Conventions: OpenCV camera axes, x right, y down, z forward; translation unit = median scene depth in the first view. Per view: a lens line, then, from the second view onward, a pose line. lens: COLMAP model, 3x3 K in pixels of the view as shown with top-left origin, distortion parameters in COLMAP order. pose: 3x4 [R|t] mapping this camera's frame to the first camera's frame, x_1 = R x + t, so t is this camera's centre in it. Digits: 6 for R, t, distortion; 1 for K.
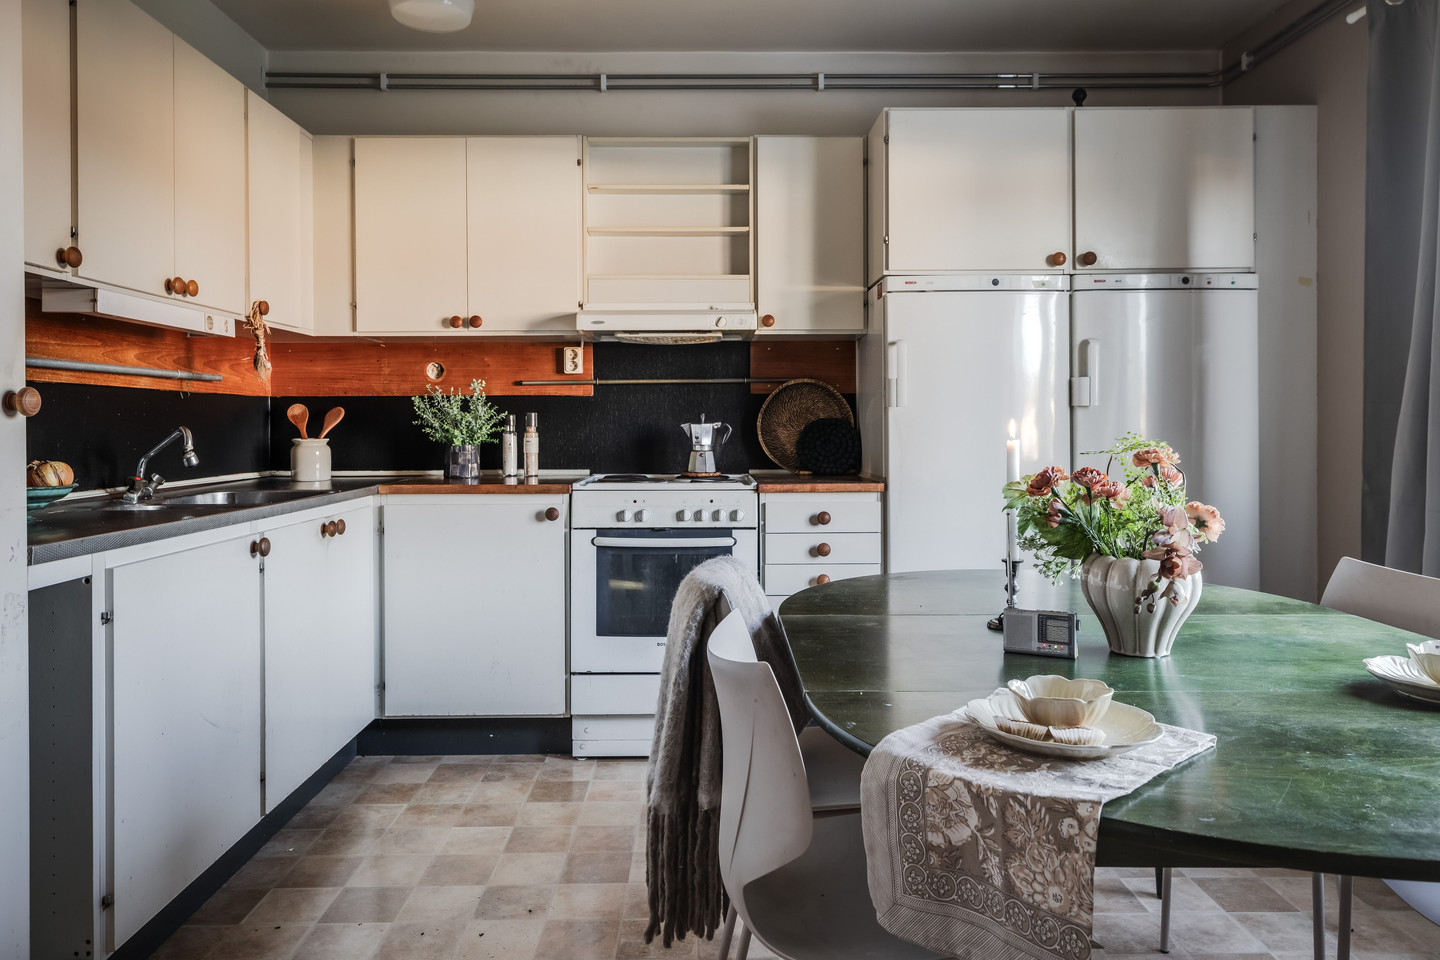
lens RADIAL K [[995.7, 0, 719.0], [0, 995.7, 438.7], [0, 0, 1]] dist [0.009195, 0.001298]
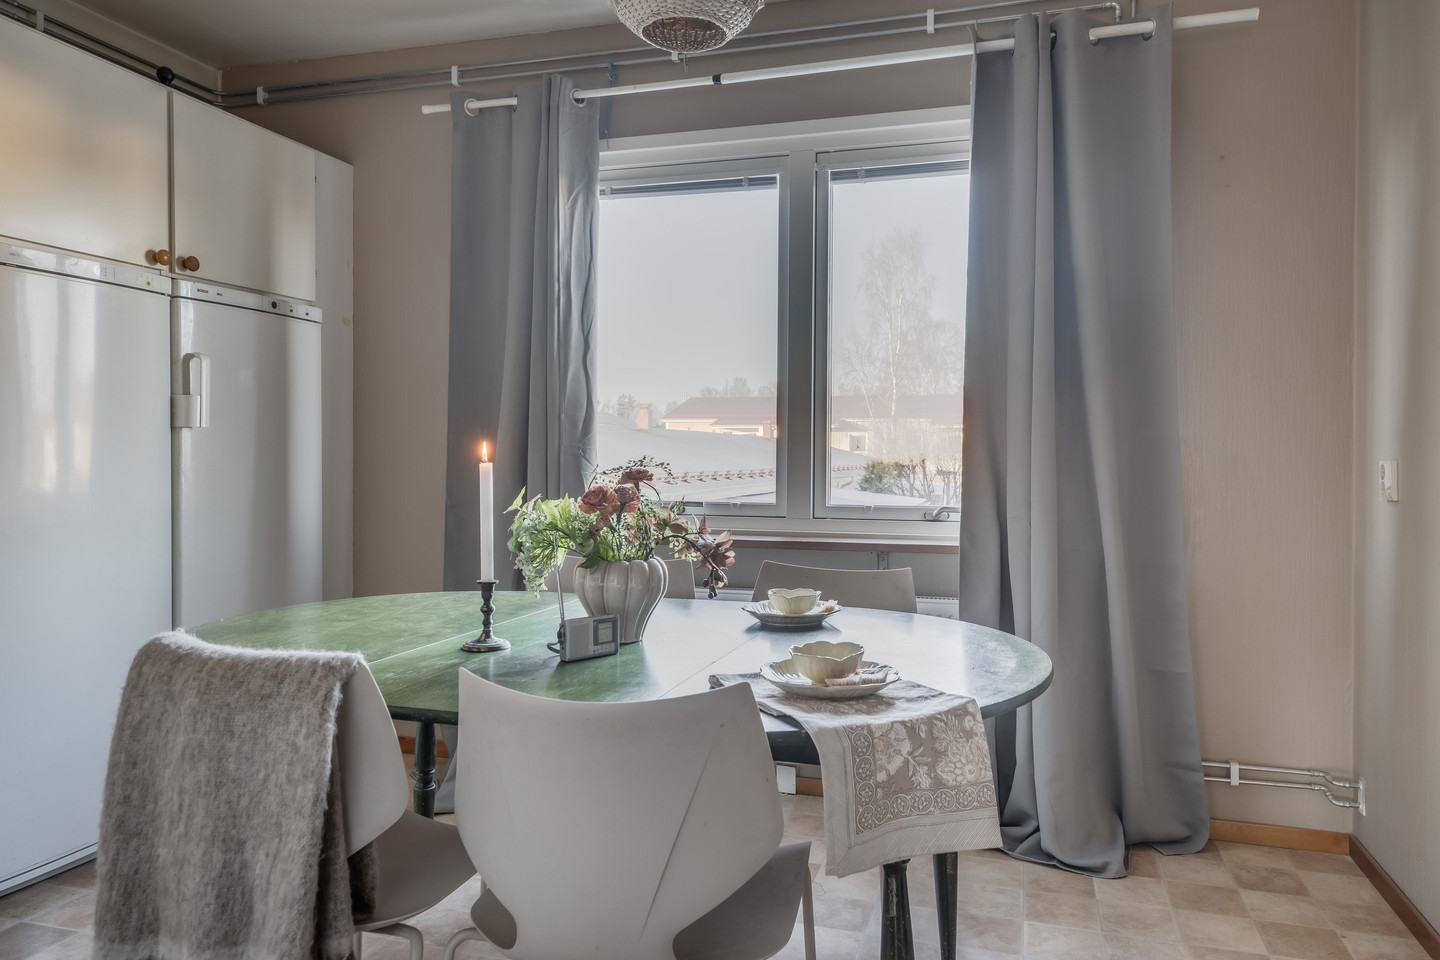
lens RADIAL K [[995.7, 0, 719.3], [0, 995.7, 472.7], [0, 0, 1]] dist [0.009195, 0.001298]
pose [[0.295674, -0.011148, 0.955224, -0.355168], [0.005101, 0.999936, 0.010091, 0.001341], [-0.955275, 0.001889, 0.295712, 0.280685]]
